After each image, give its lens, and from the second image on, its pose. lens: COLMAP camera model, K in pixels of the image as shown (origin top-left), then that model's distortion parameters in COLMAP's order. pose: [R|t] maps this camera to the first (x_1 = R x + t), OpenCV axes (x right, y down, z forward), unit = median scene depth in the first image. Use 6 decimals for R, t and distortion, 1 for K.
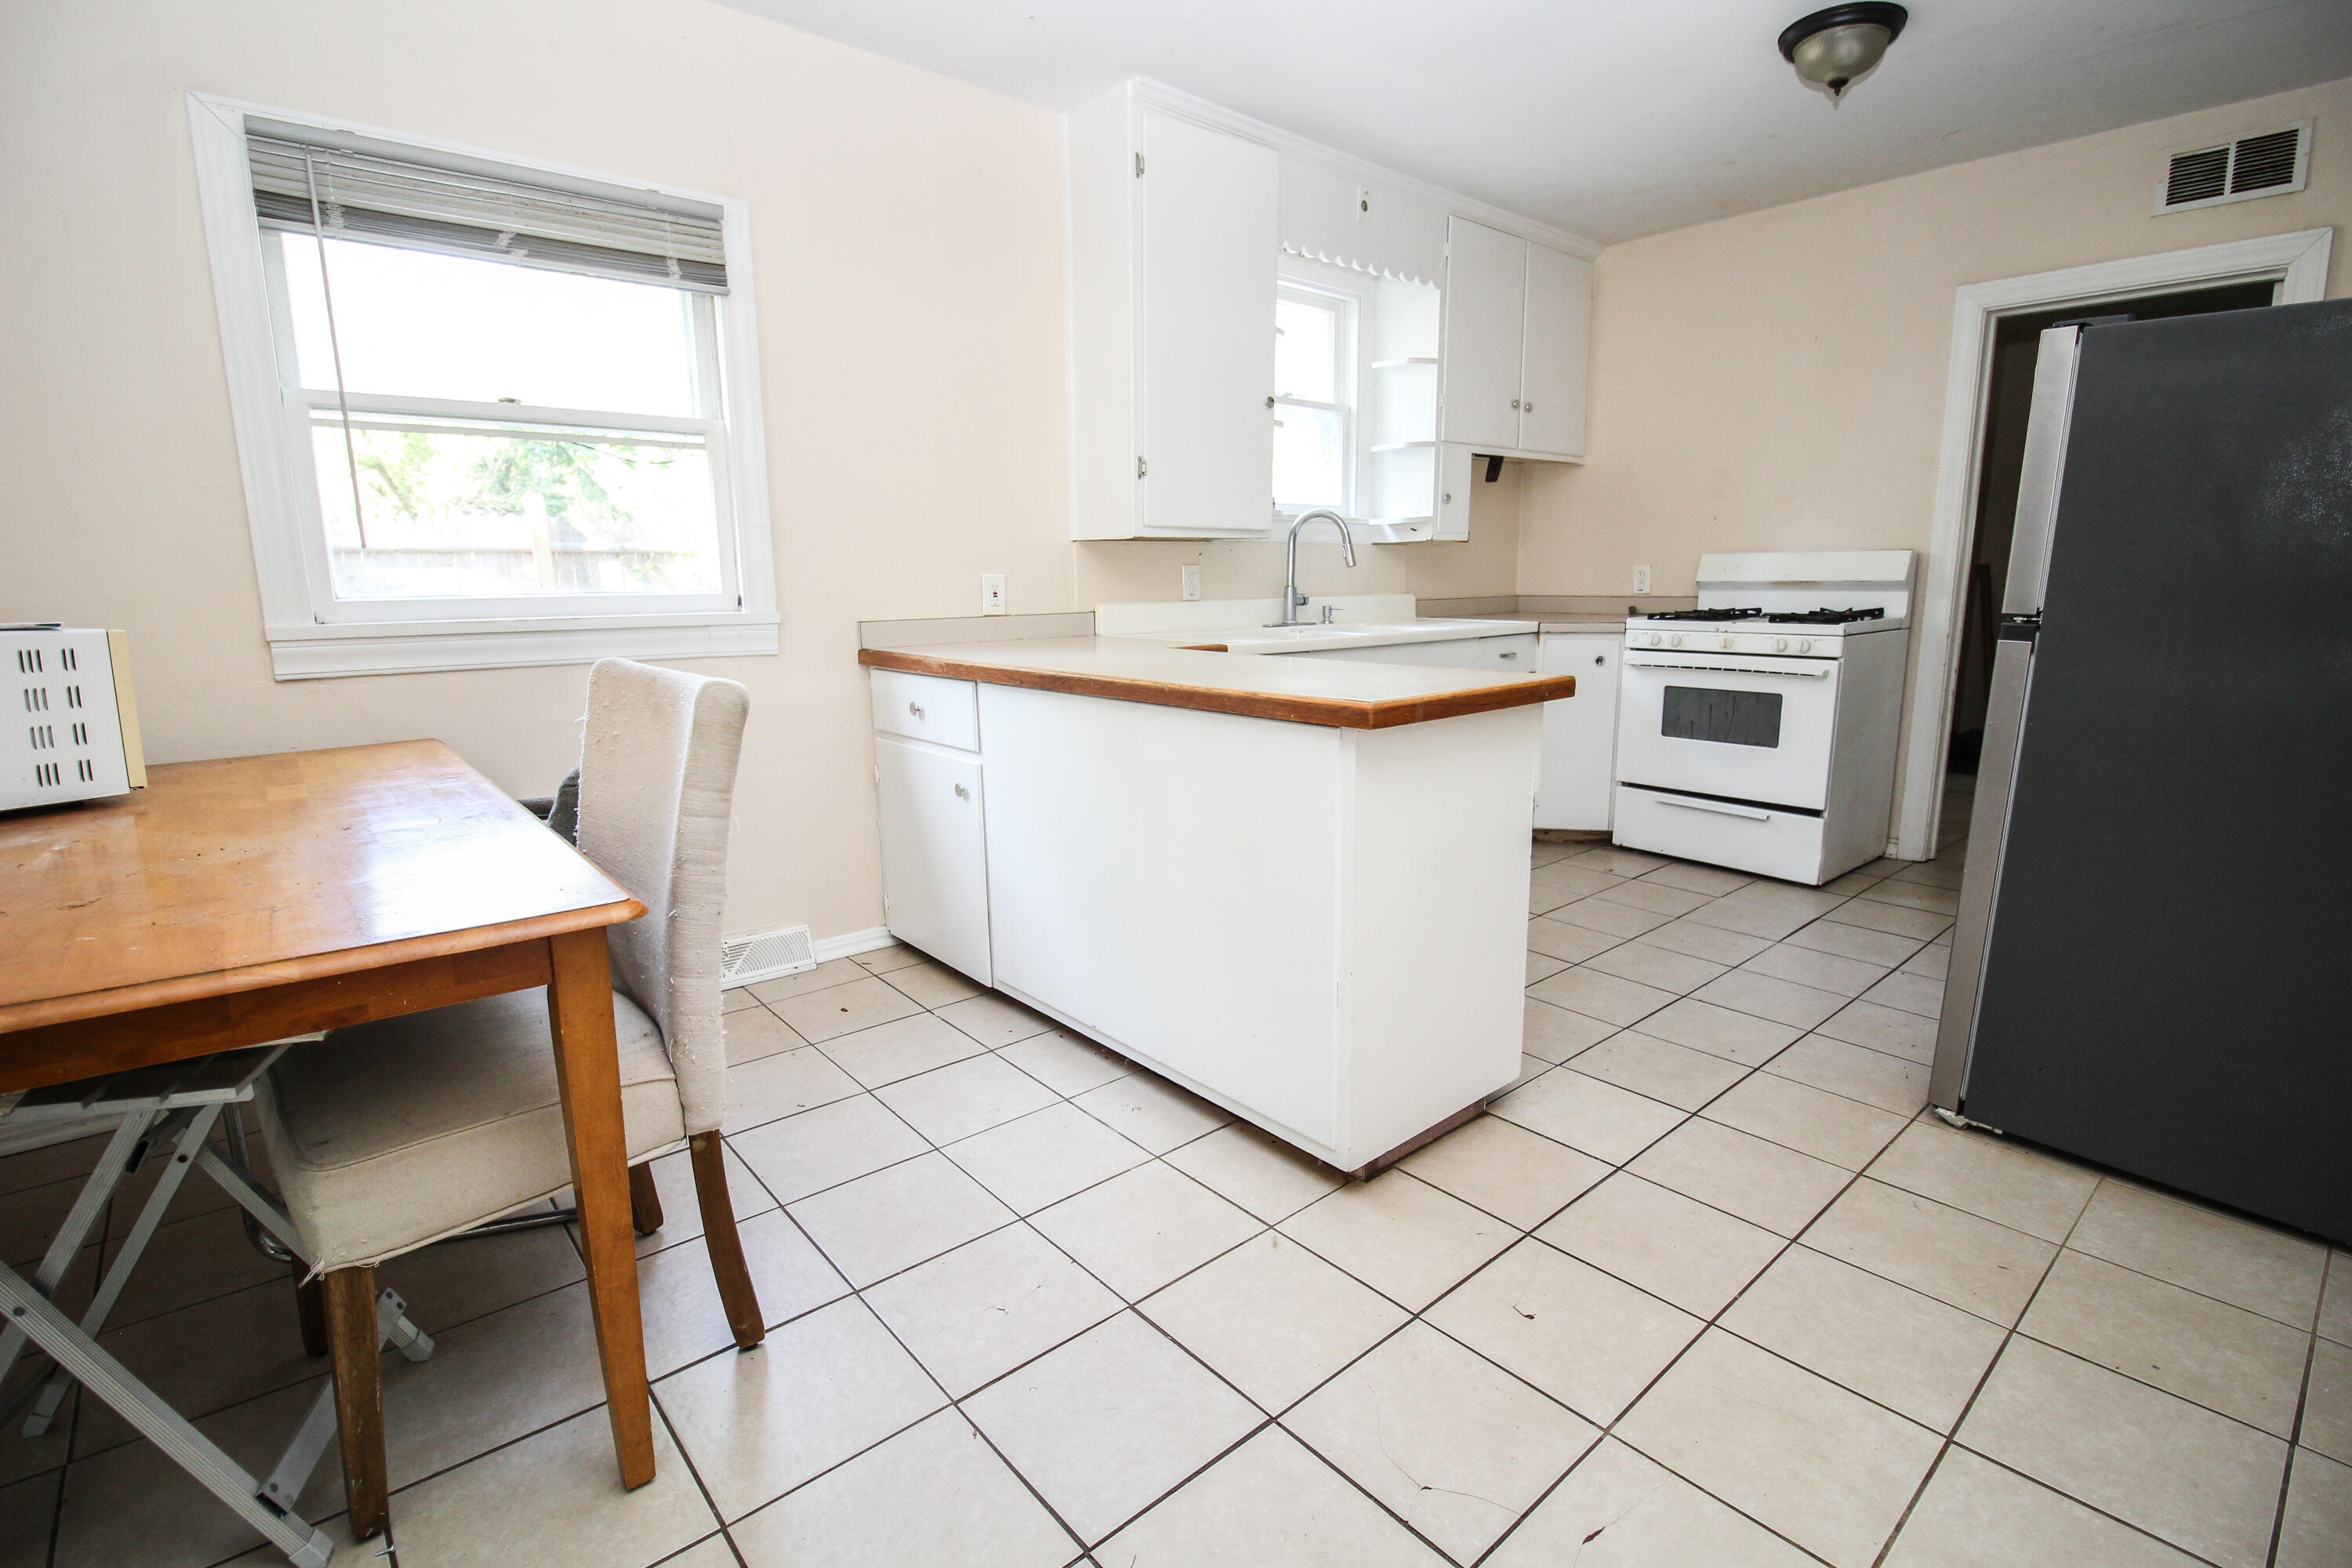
lens RADIAL K [[1090.2, 0, 1185.8], [0, 1090.2, 782.2], [0, 0, 1]] dist [-0.001199, -0.010348]
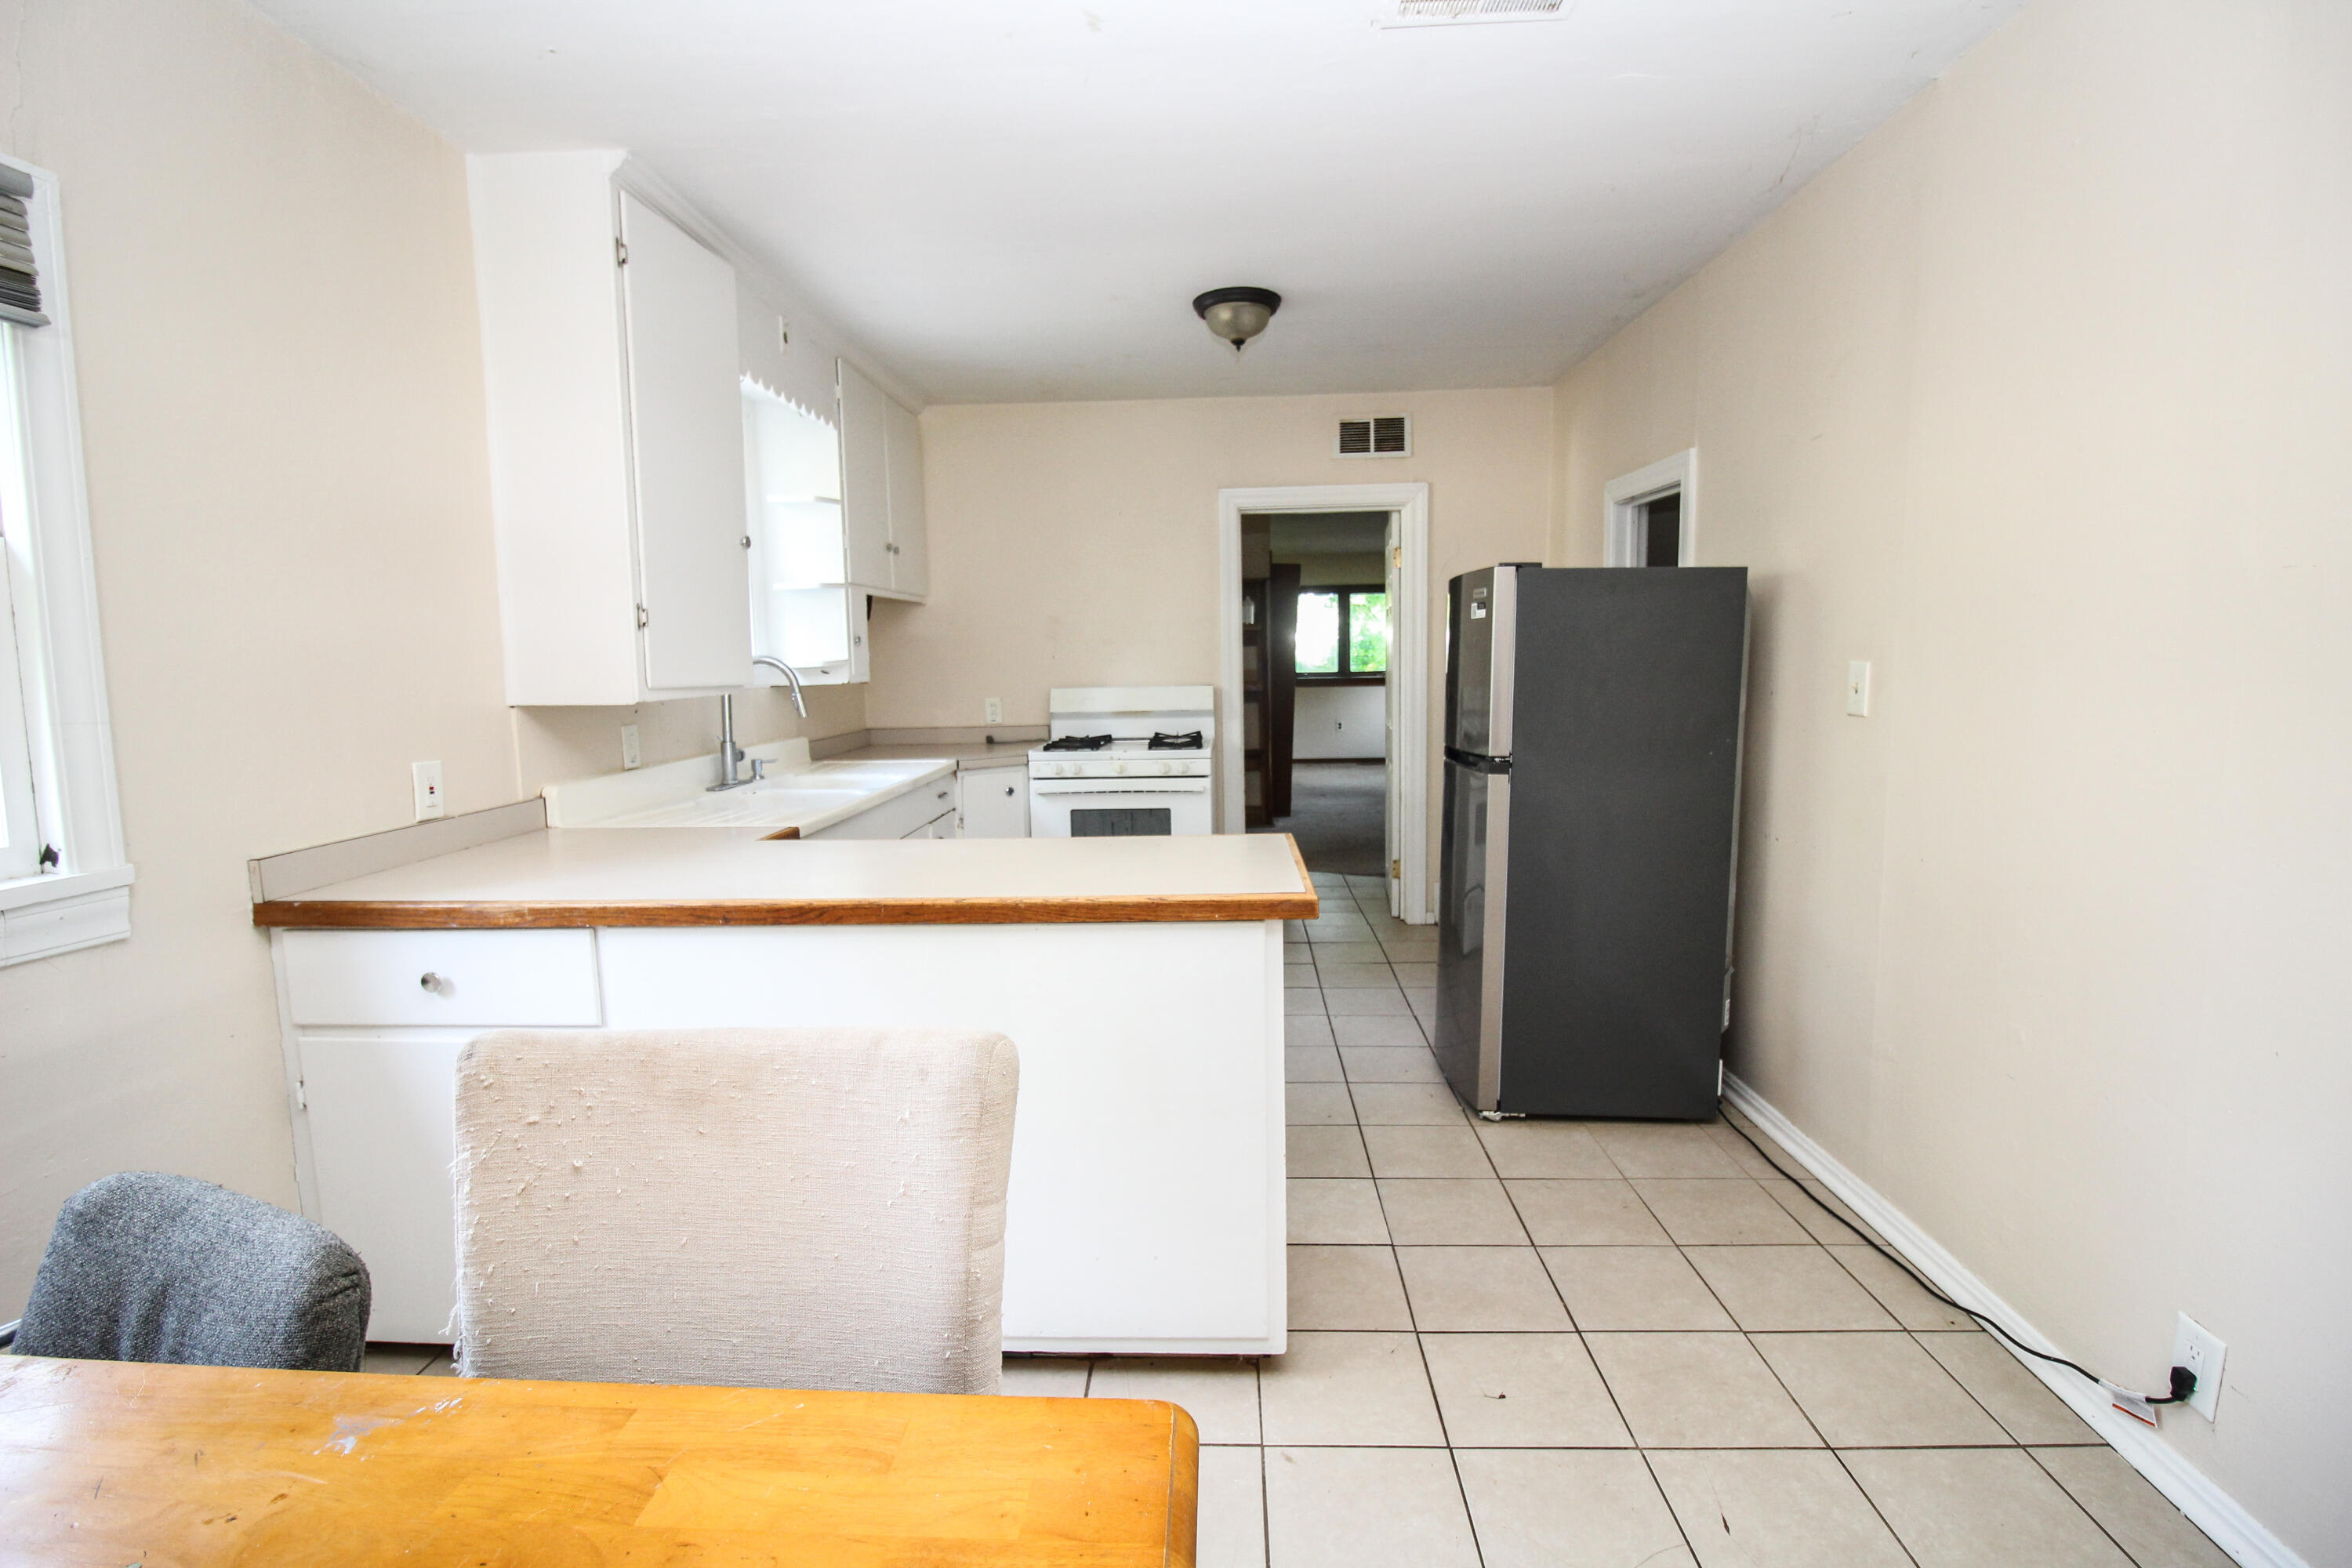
lens RADIAL K [[1090.2, 0, 1179.0], [0, 1090.2, 784.6], [0, 0, 1]] dist [-0.001199, -0.010348]
pose [[0.686482, -0.088235, 0.721774, -0.307281], [0.148810, 0.988650, -0.020673, -0.079850], [-0.711757, 0.121599, 0.691820, 0.158928]]
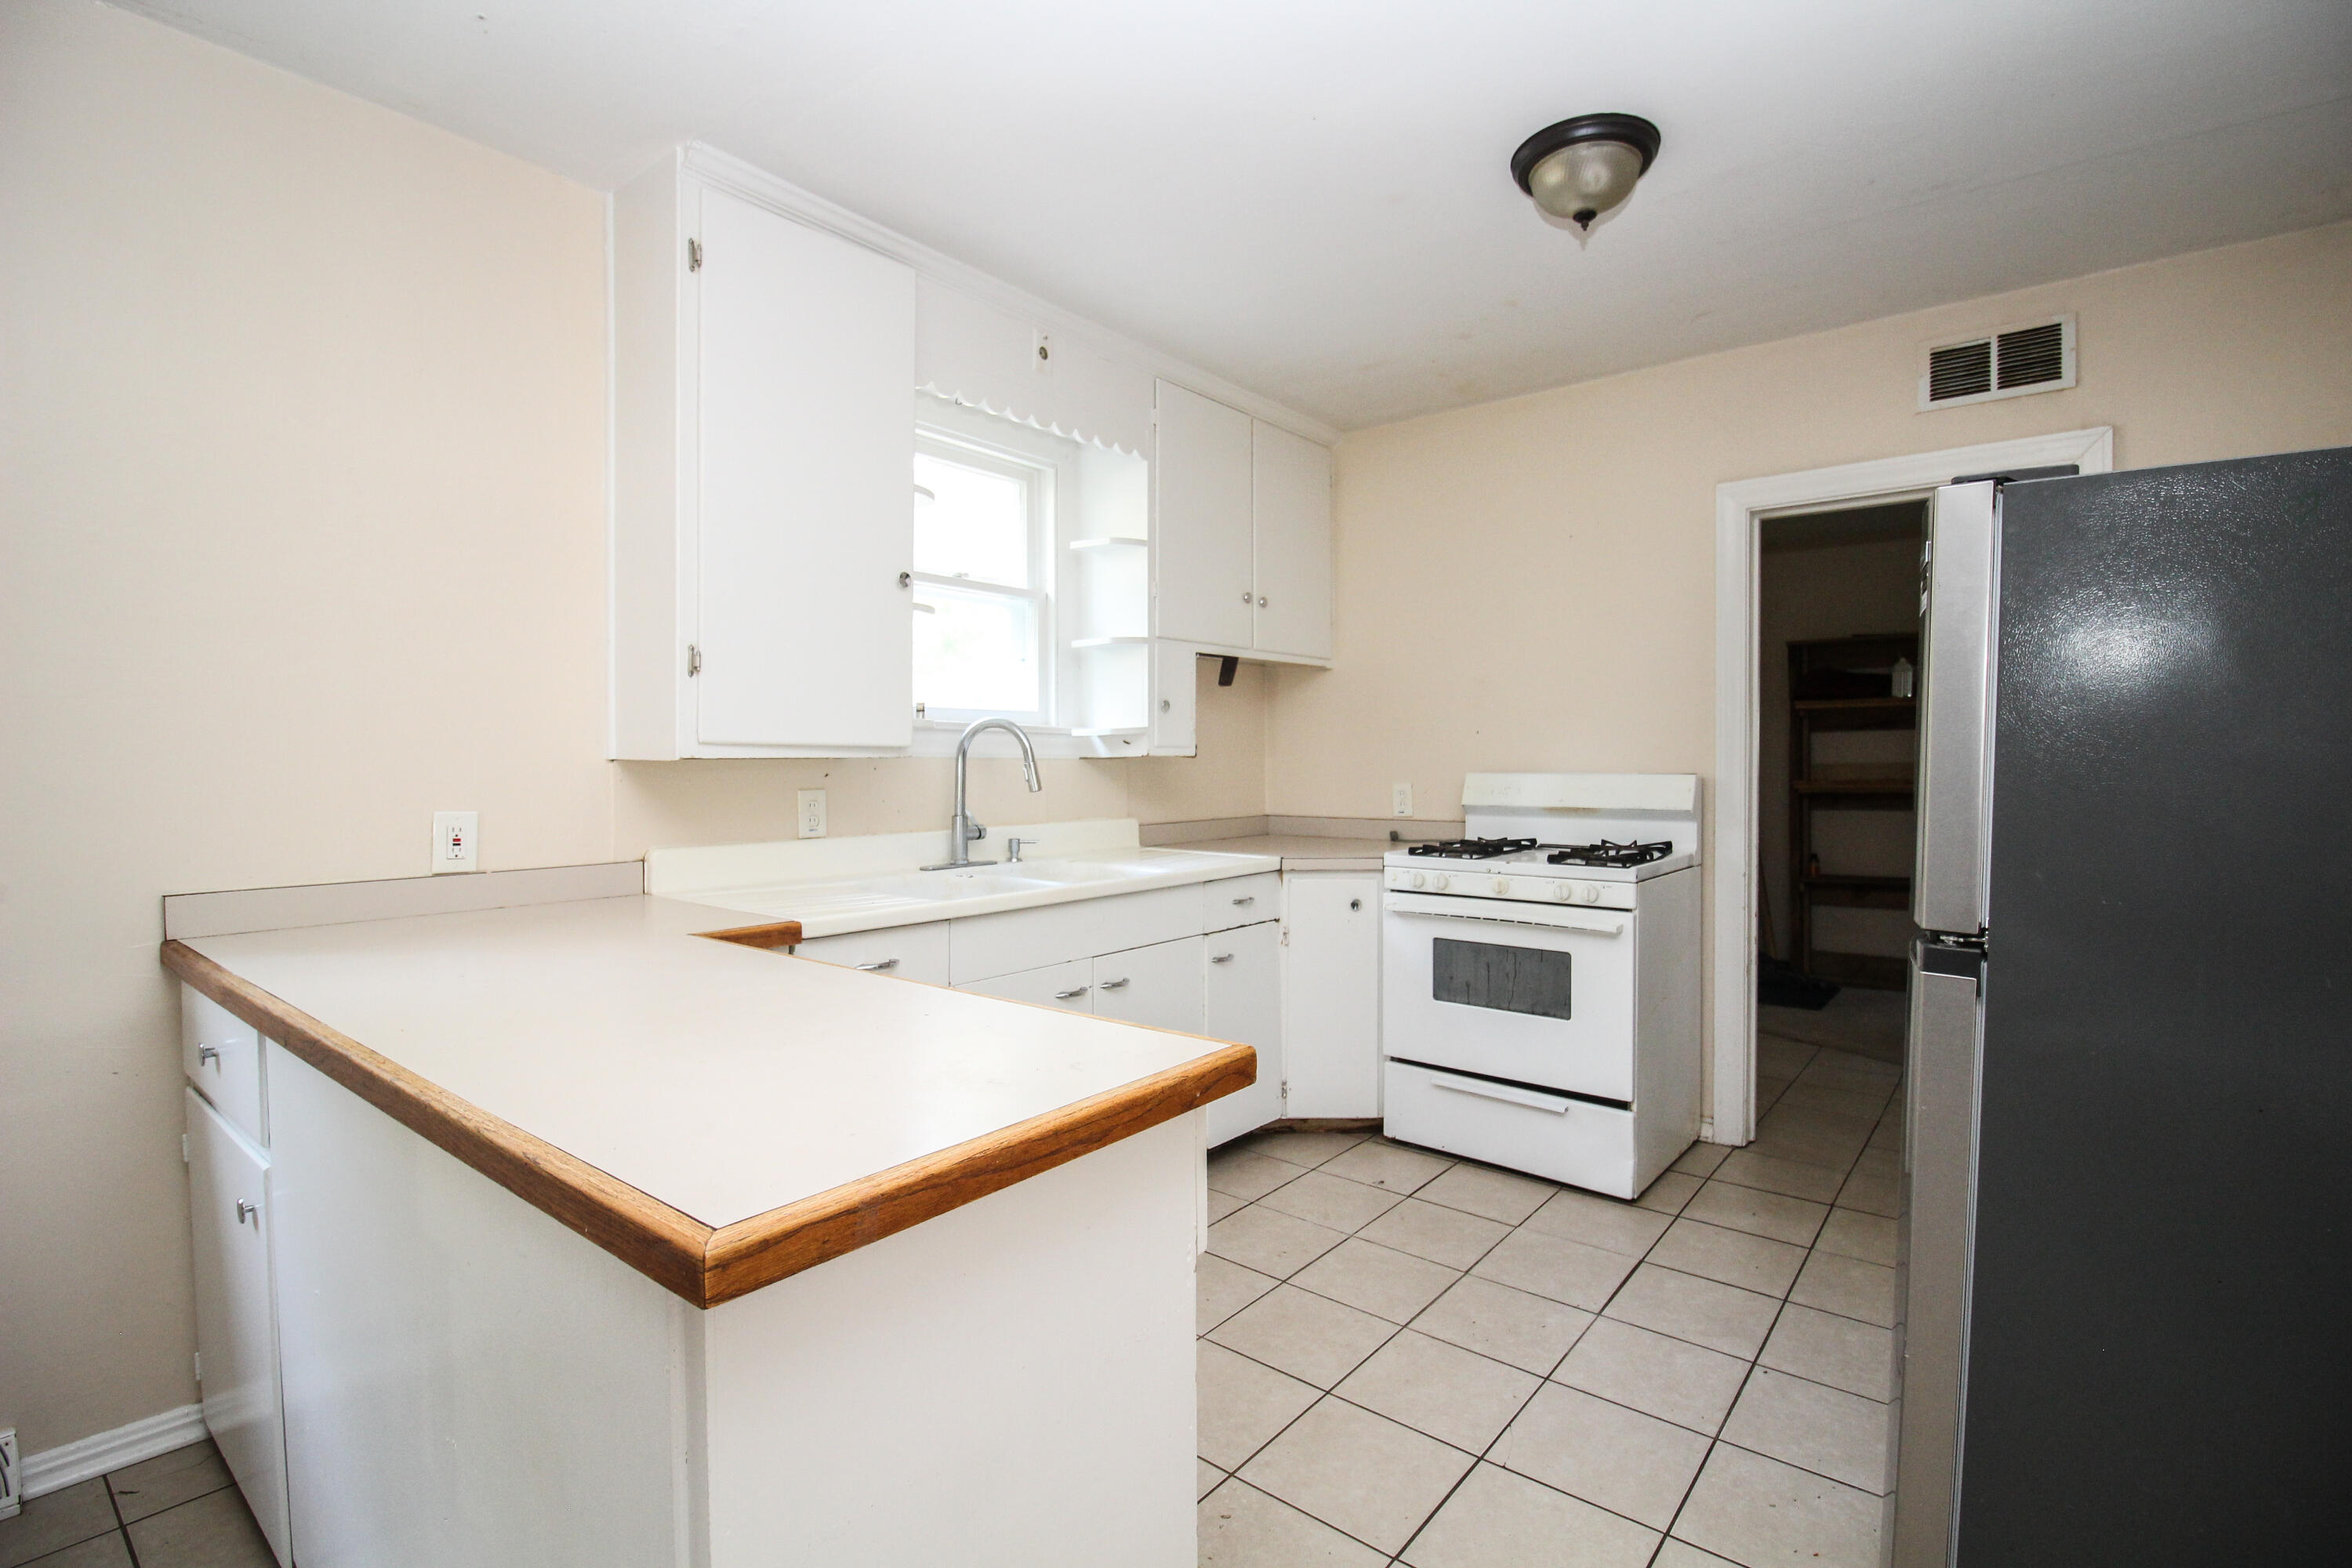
lens RADIAL K [[1090.2, 0, 1186.0], [0, 1090.2, 784.2], [0, 0, 1]] dist [-0.001199, -0.010348]
pose [[0.984149, 0.004700, 0.177283, 0.124824], [0.024940, 0.986047, -0.164588, -0.077513], [-0.175583, 0.166401, 0.970300, 0.247718]]
